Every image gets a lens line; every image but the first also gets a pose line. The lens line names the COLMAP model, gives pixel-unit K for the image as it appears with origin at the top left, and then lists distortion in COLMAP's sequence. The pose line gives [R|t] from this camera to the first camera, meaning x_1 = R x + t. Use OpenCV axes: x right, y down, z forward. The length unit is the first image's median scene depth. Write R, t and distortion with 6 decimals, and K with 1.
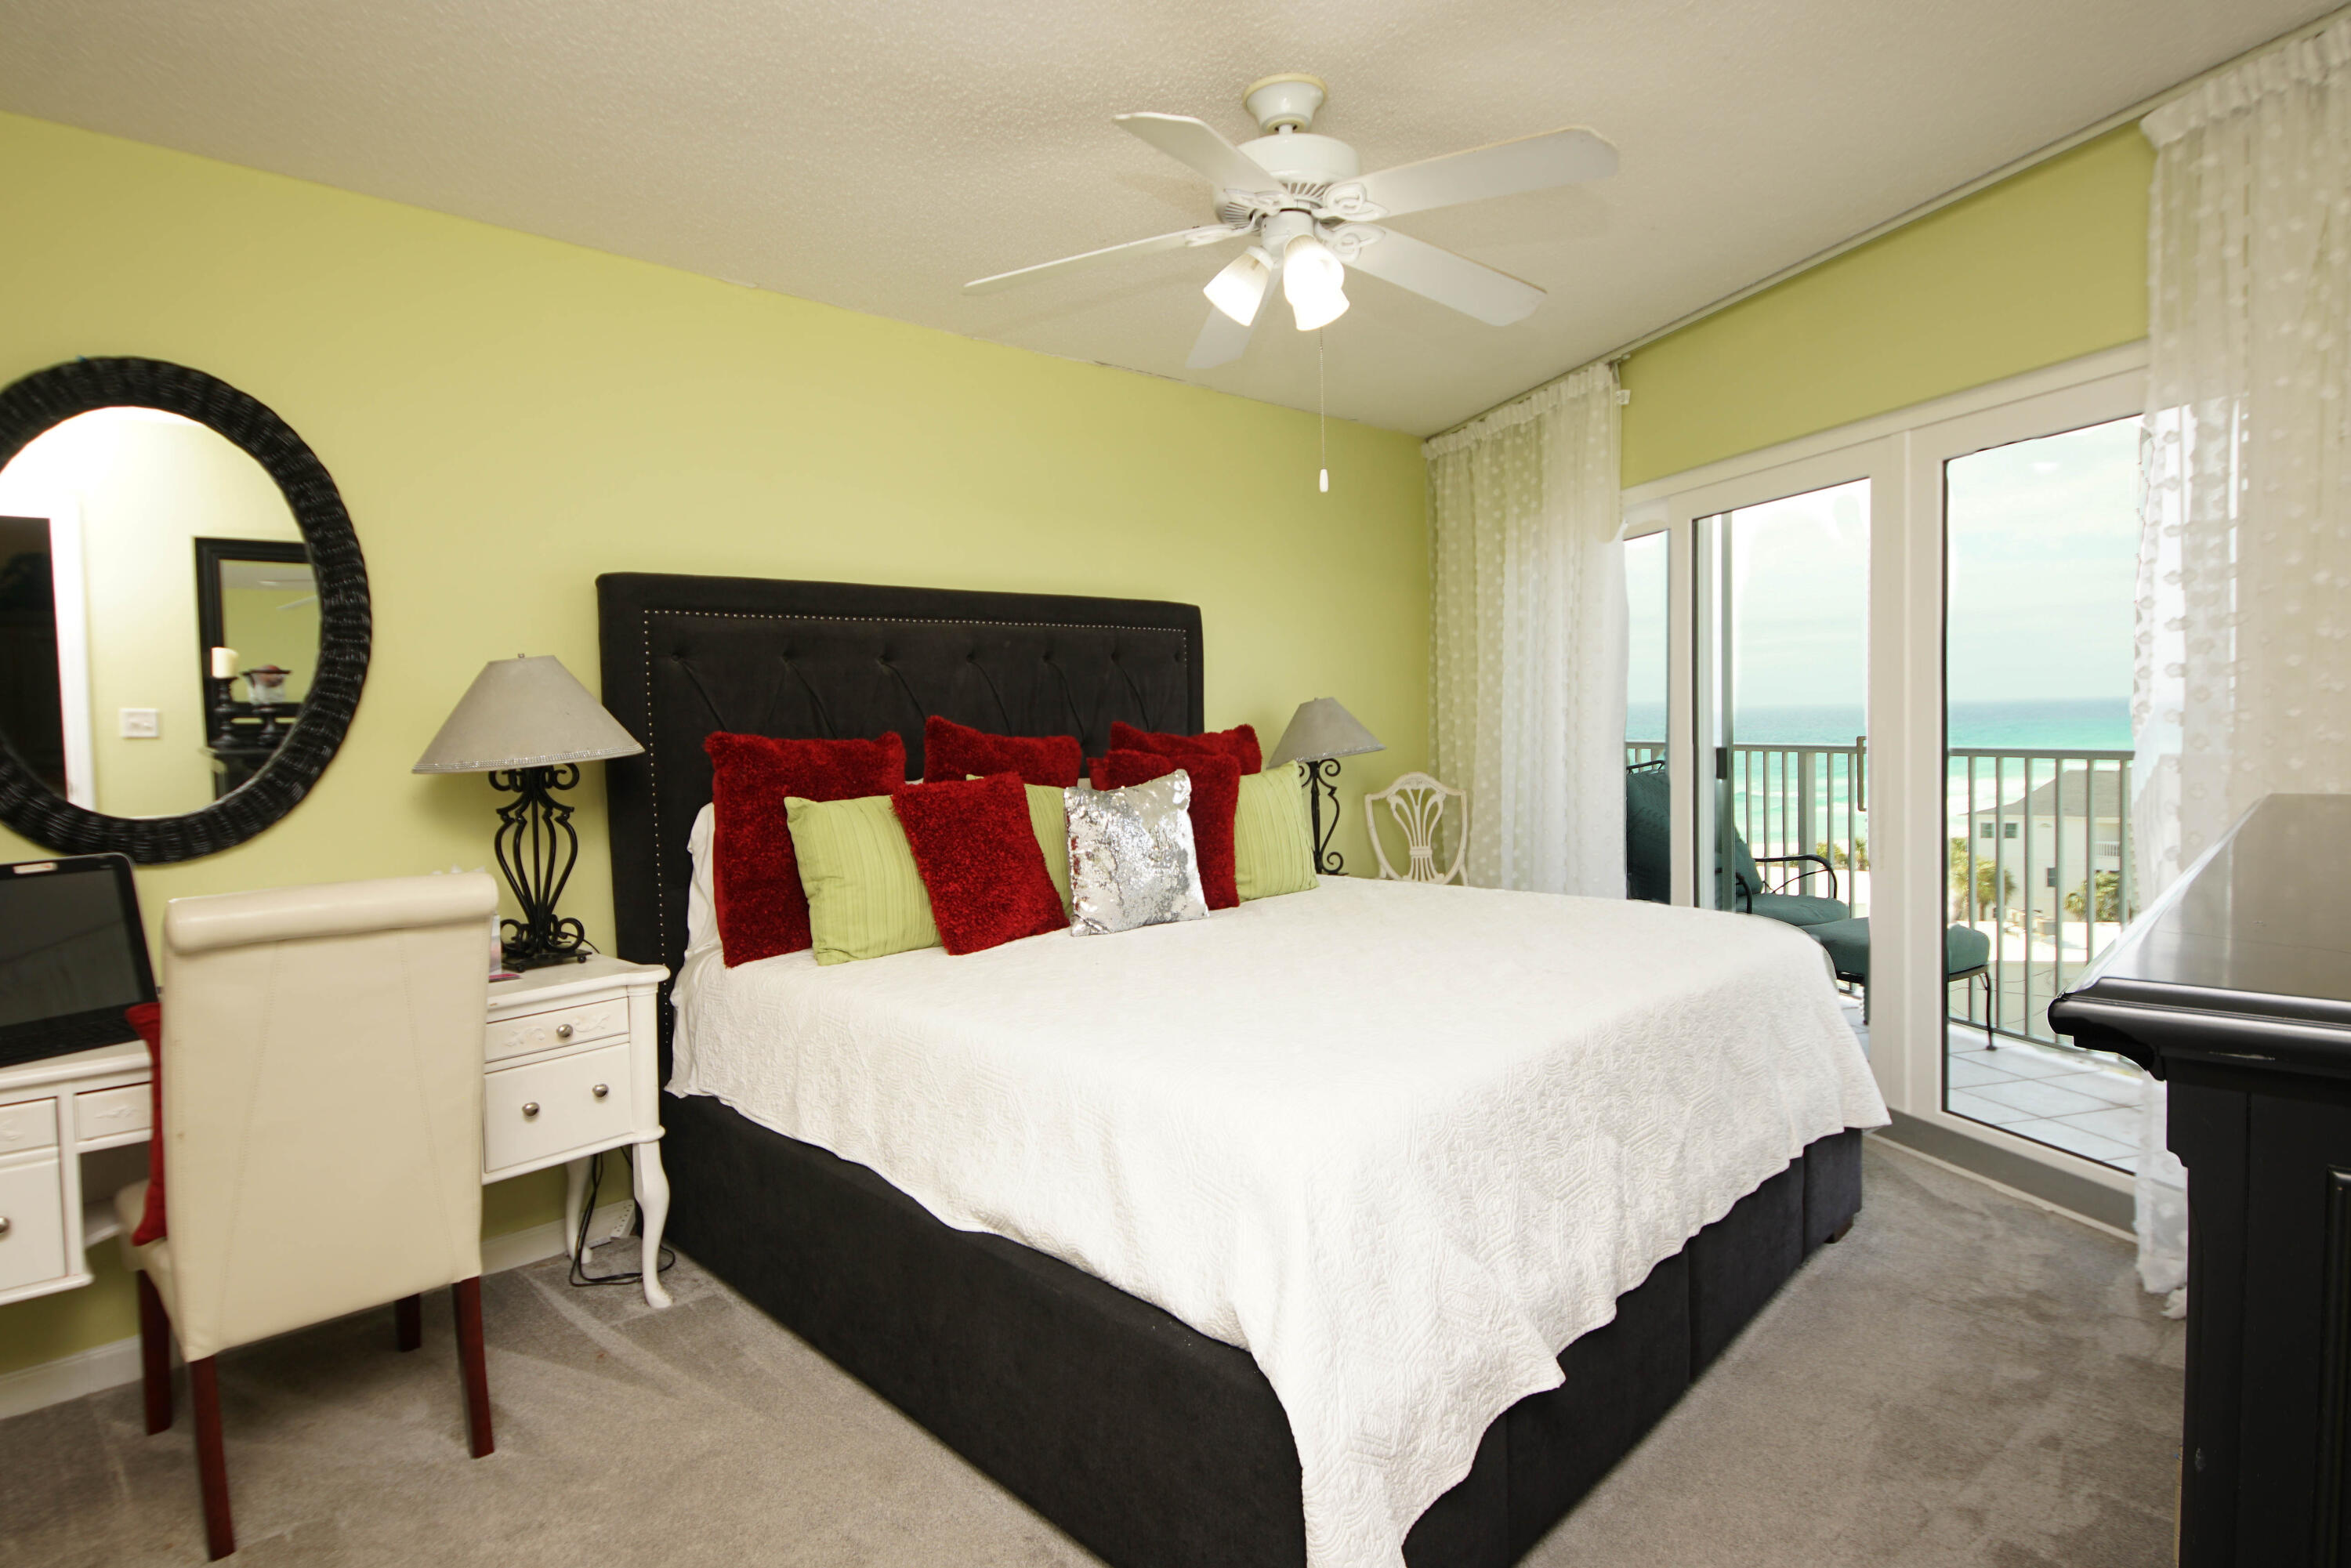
lens RADIAL K [[1258.4, 0, 1150.6], [0, 1258.4, 775.6], [0, 0, 1]] dist [0.037287, -0.036284]
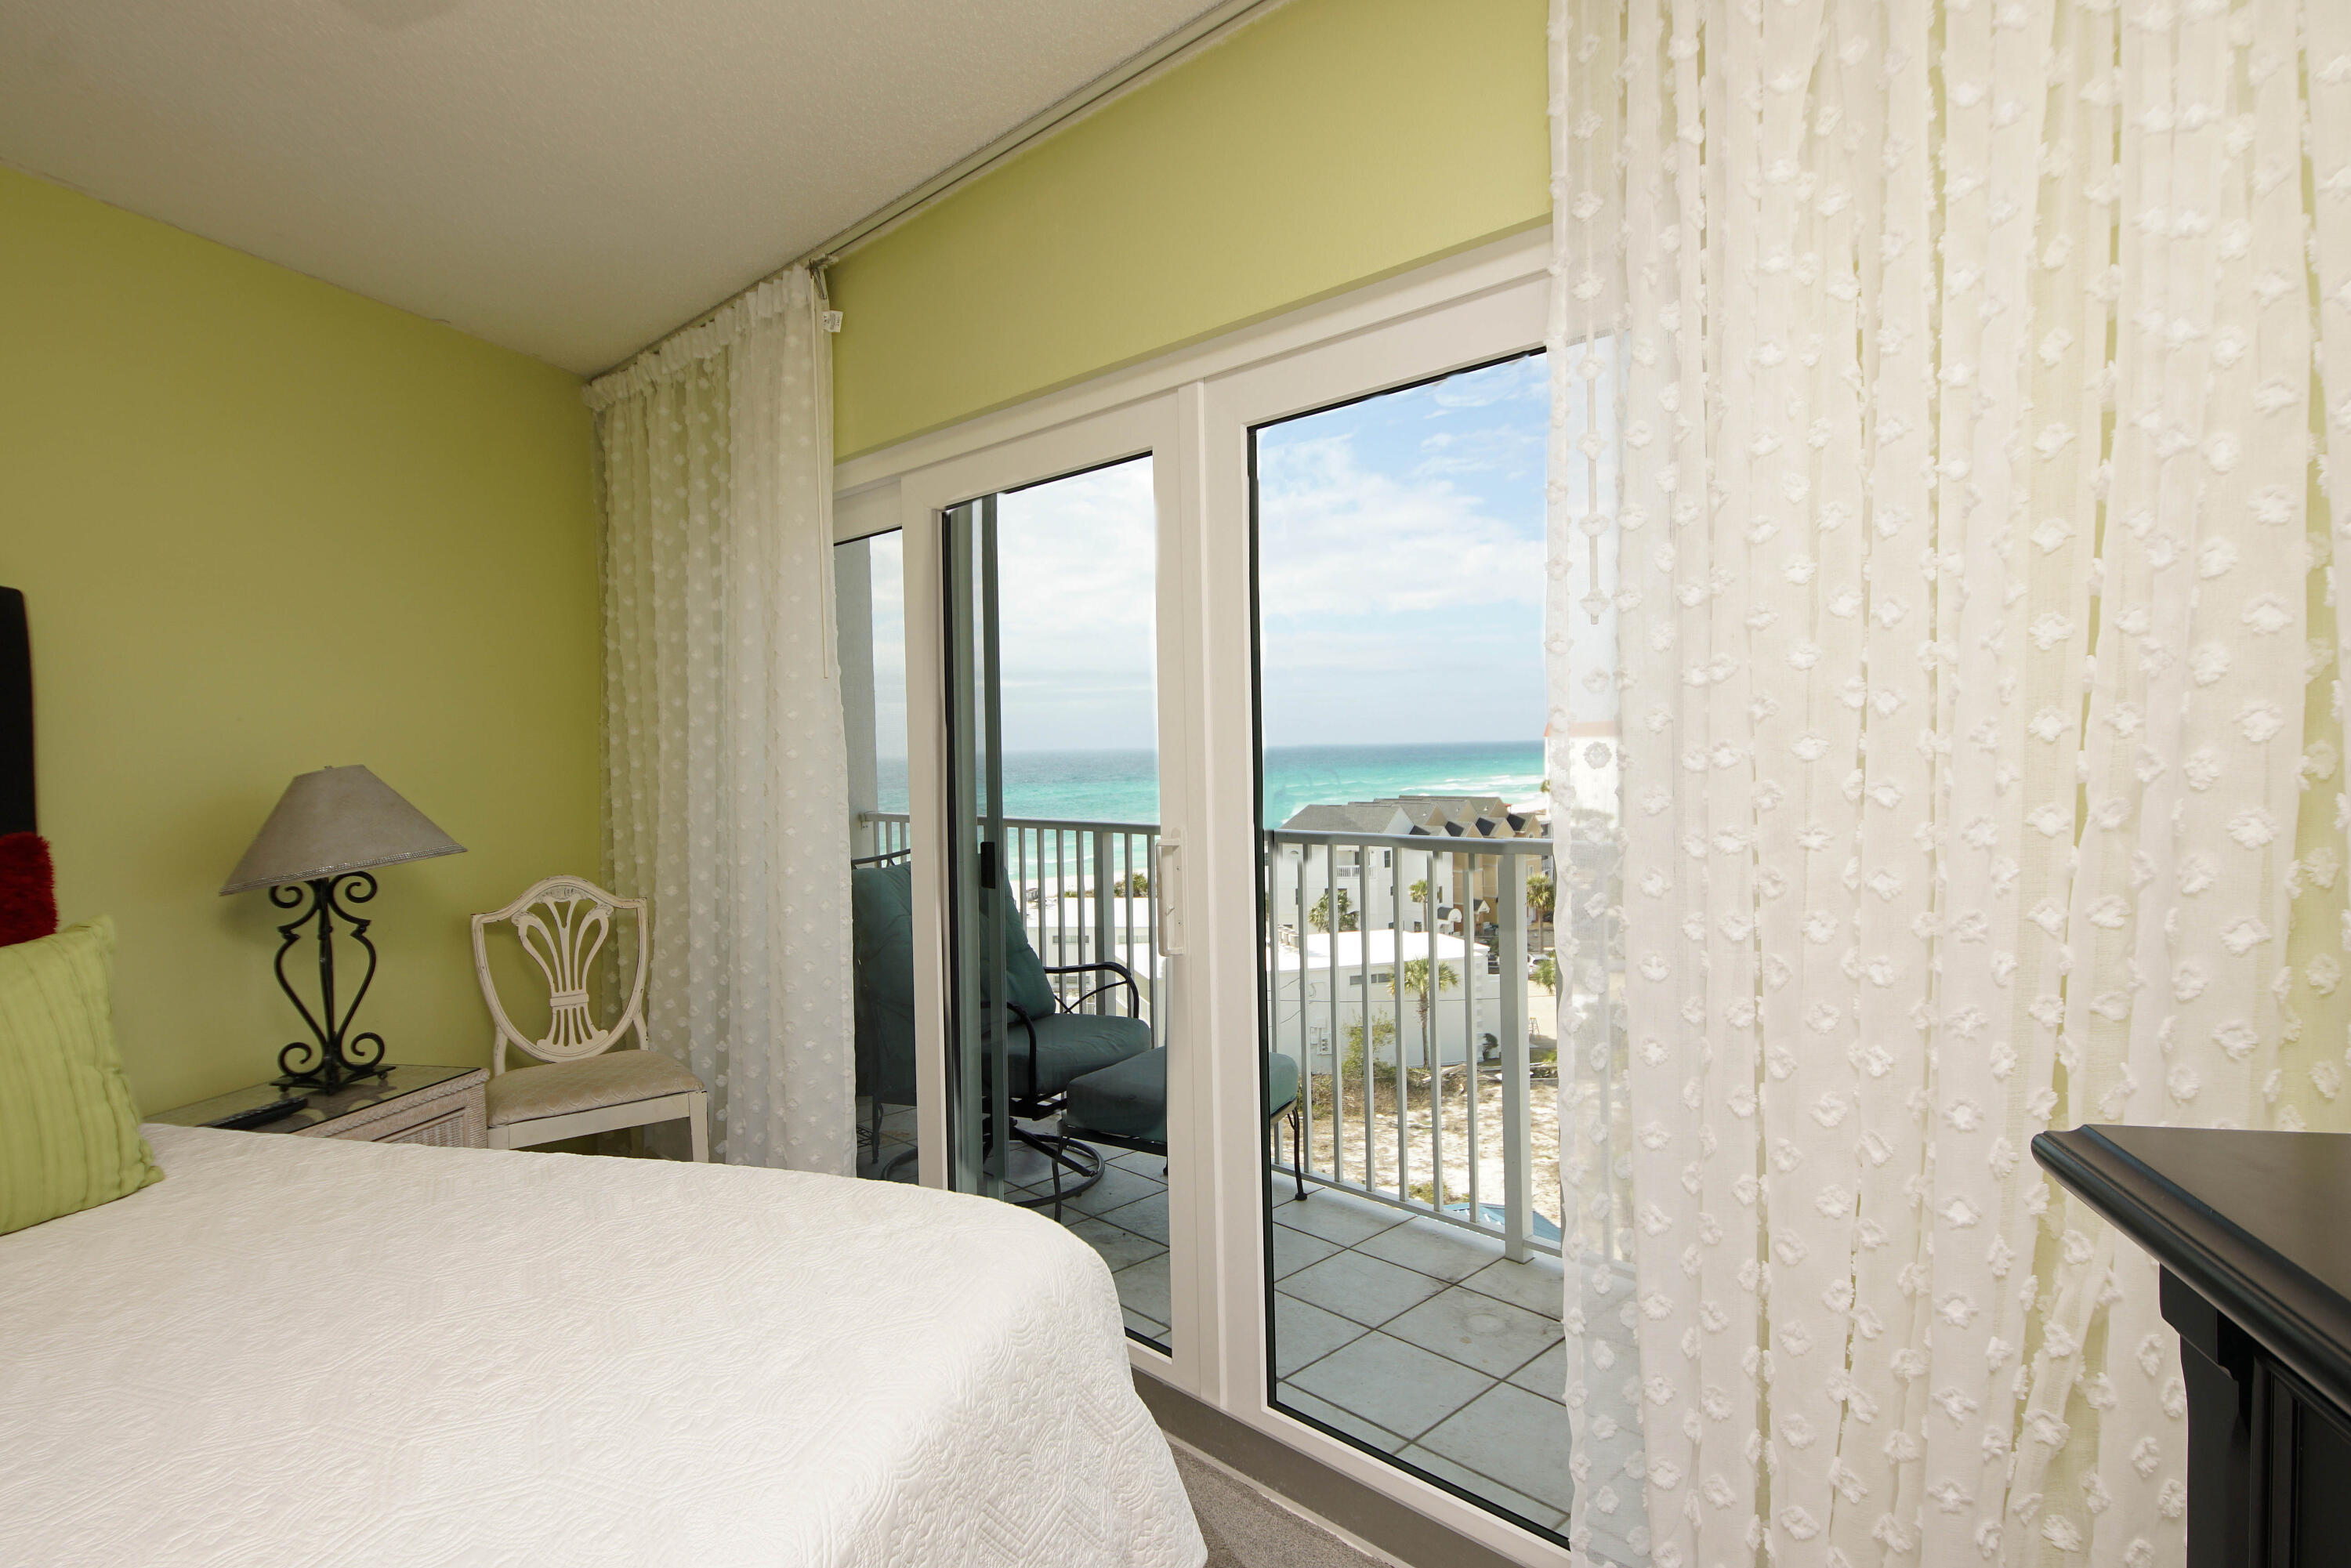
lens RADIAL K [[1258.4, 0, 1150.6], [0, 1258.4, 775.6], [0, 0, 1]] dist [0.037287, -0.036284]
pose [[0.874721, -0.006956, 0.484577, 0.174598], [0.022775, 0.999382, -0.026766, -0.032771], [-0.484092, 0.034449, 0.874339, 0.306917]]
